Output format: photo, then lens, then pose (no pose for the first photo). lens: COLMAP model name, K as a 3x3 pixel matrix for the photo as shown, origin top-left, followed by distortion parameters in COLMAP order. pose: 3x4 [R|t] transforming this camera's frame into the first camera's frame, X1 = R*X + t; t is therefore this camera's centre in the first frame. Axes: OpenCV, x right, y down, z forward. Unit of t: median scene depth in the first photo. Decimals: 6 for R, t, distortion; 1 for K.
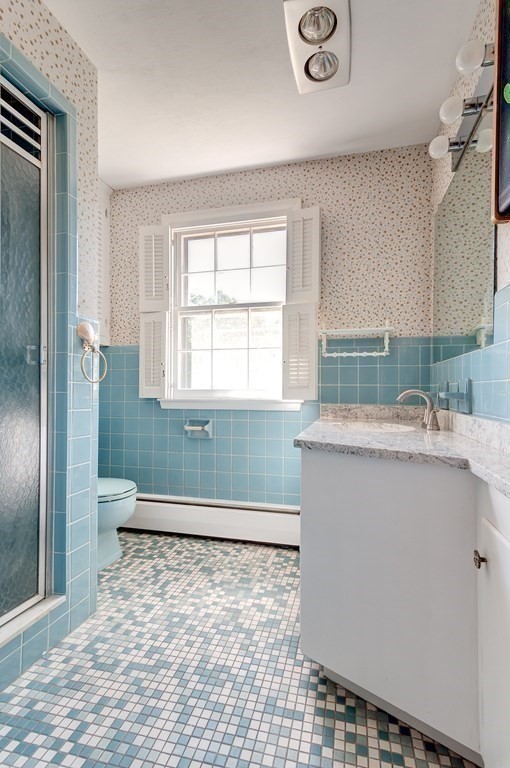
lens RADIAL K [[376.3, 0, 256.2], [0, 376.3, 388.9], [0, 0, 1]] dist [0.020556, -0.000042]
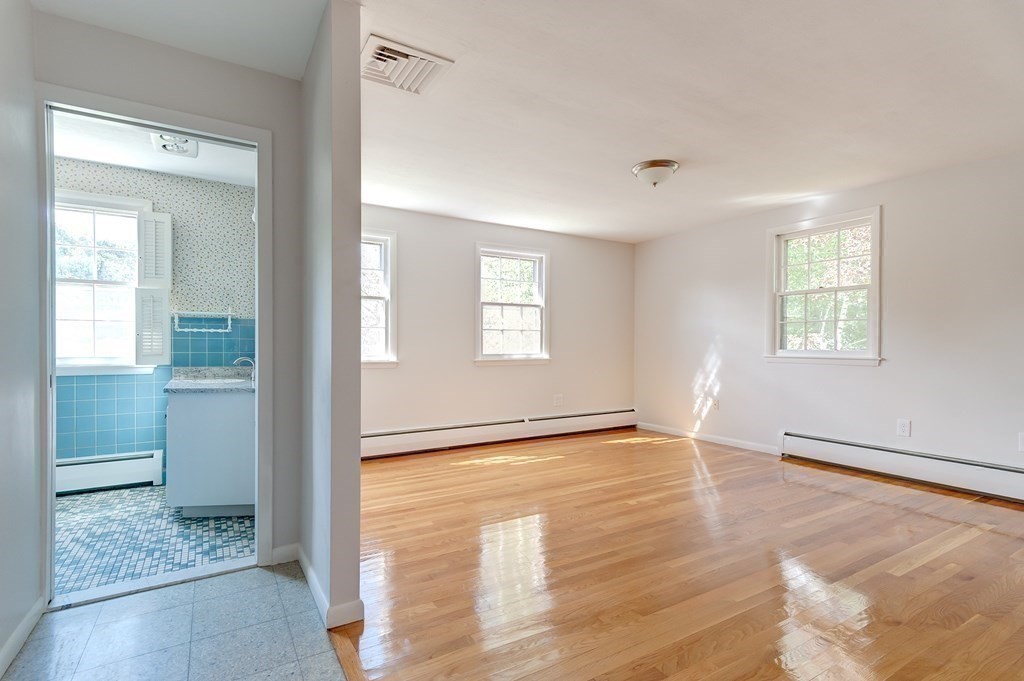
lens RADIAL K [[501.8, 0, 514.4], [0, 501.8, 347.8], [0, 0, 1]] dist [0.020556, -0.000042]
pose [[0.695058, -0.006042, 0.718928, -0.280844], [-0.002572, 0.999937, 0.010891, -0.052576], [-0.718949, -0.009419, 0.694999, -1.111715]]
